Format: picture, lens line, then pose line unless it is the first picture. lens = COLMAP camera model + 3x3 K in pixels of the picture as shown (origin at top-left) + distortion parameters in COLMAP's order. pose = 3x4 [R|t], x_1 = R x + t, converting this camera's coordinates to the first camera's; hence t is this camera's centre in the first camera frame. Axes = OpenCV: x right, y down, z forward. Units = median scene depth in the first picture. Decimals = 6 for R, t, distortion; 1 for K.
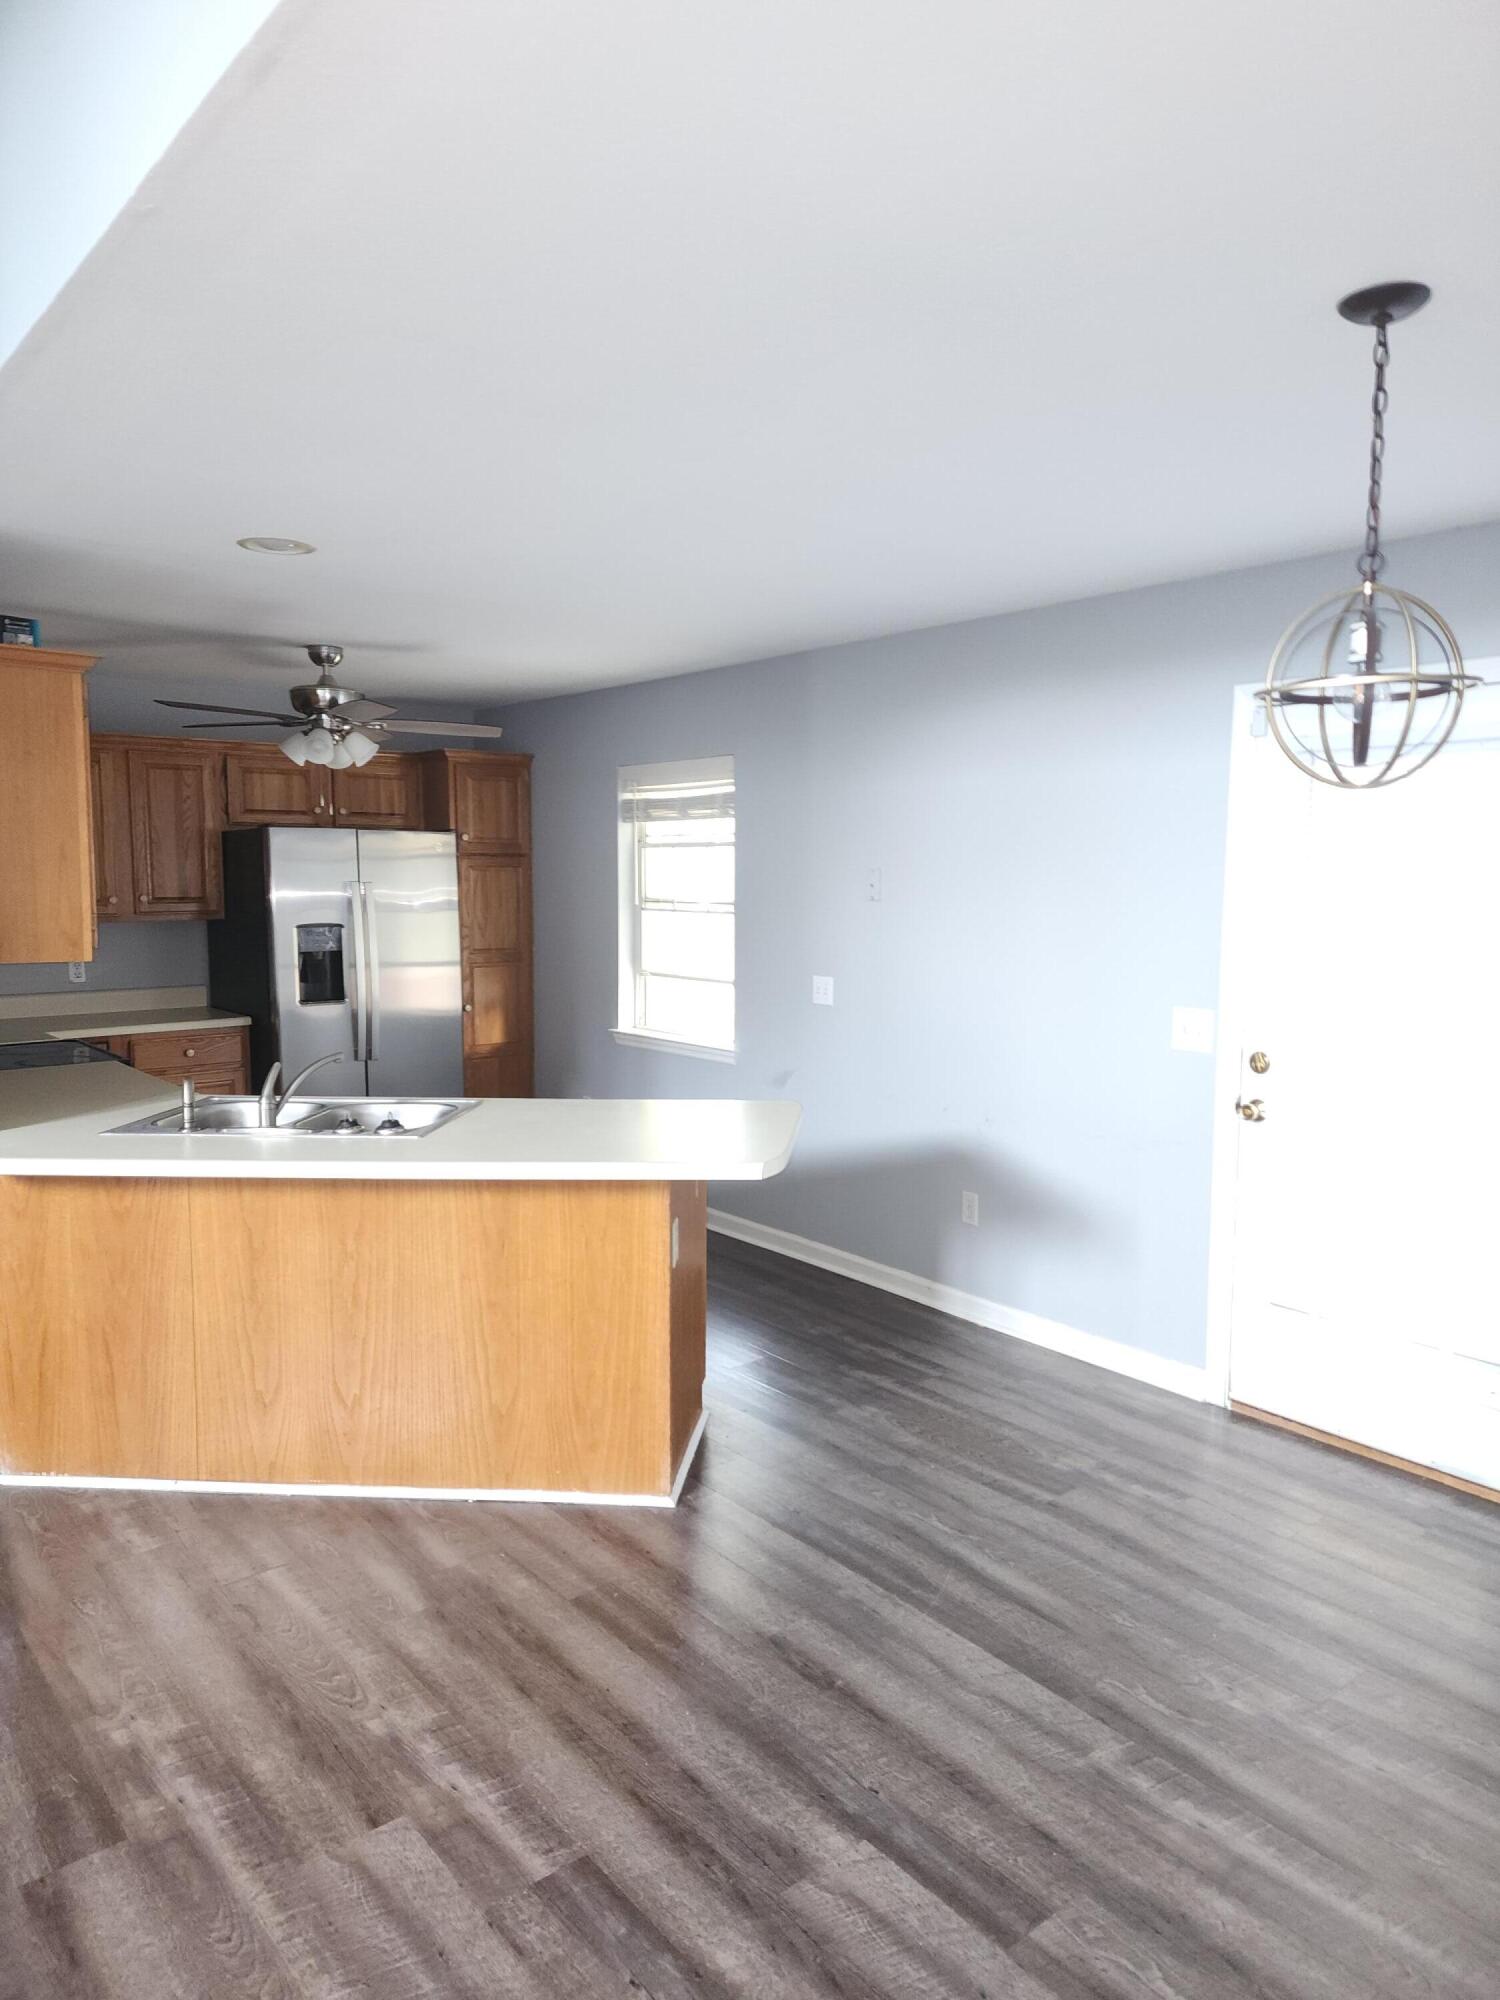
lens RADIAL K [[1342.5, 0, 750.2], [0, 1342.5, 1001.5], [0, 0, 1]] dist [-0.002753, -0.018990]
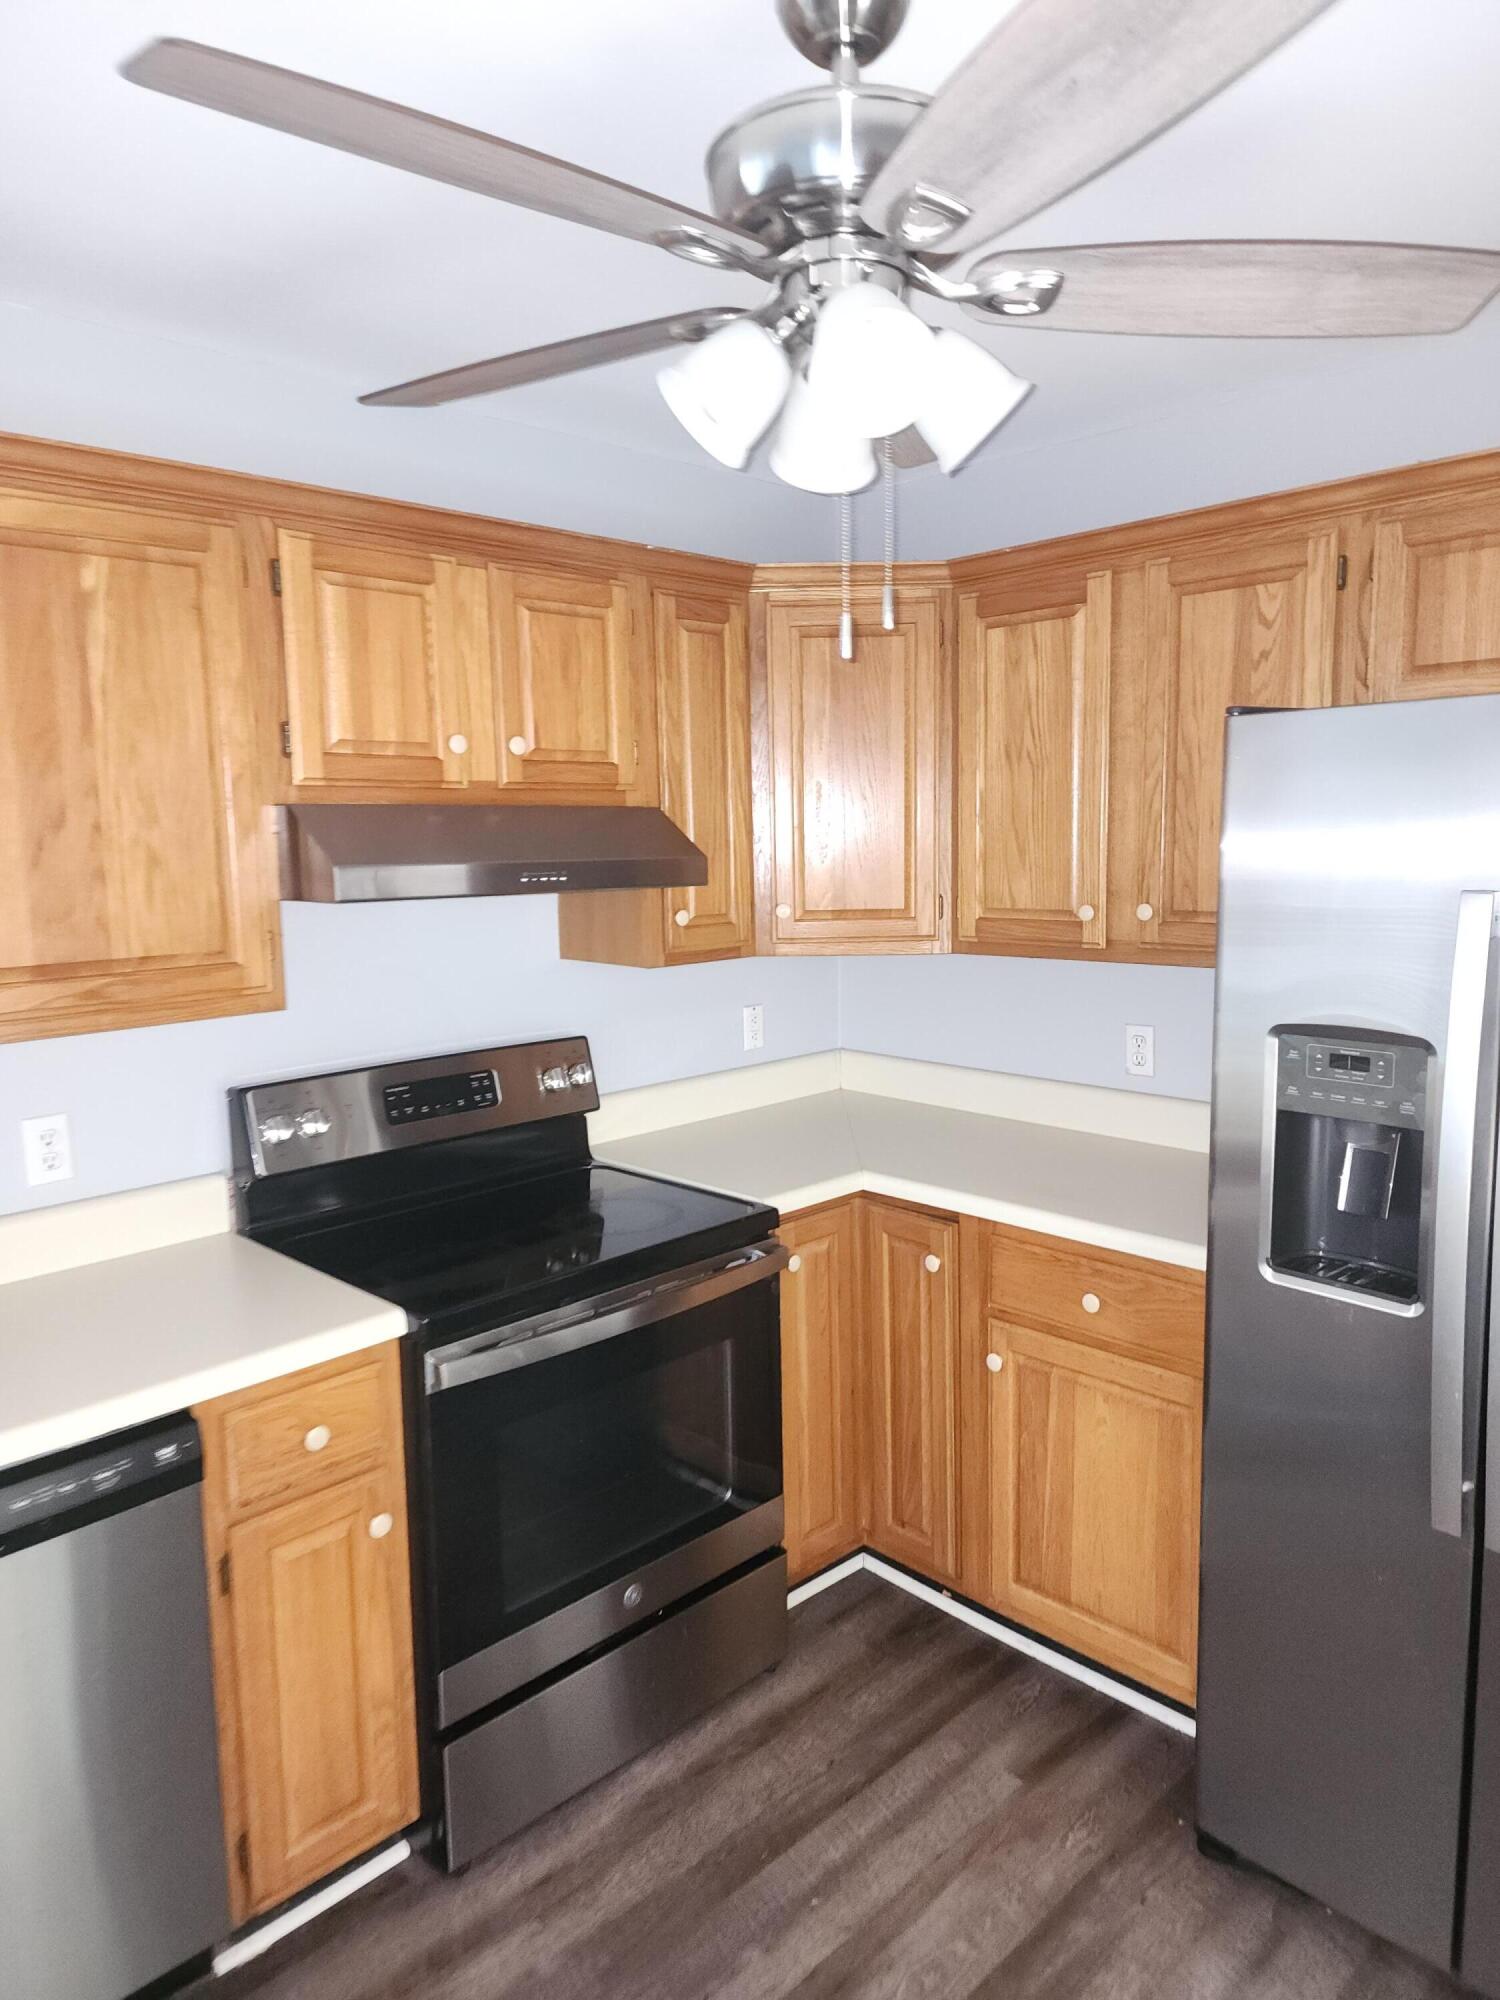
lens RADIAL K [[1342.5, 0, 750.0], [0, 1342.5, 1000.5], [0, 0, 1]] dist [-0.002753, -0.018990]
pose [[0.083233, 0.122092, -0.989023, -0.039274], [-0.081783, 0.989955, 0.115325, -0.086126], [0.993169, 0.071287, 0.092382, 0.825817]]
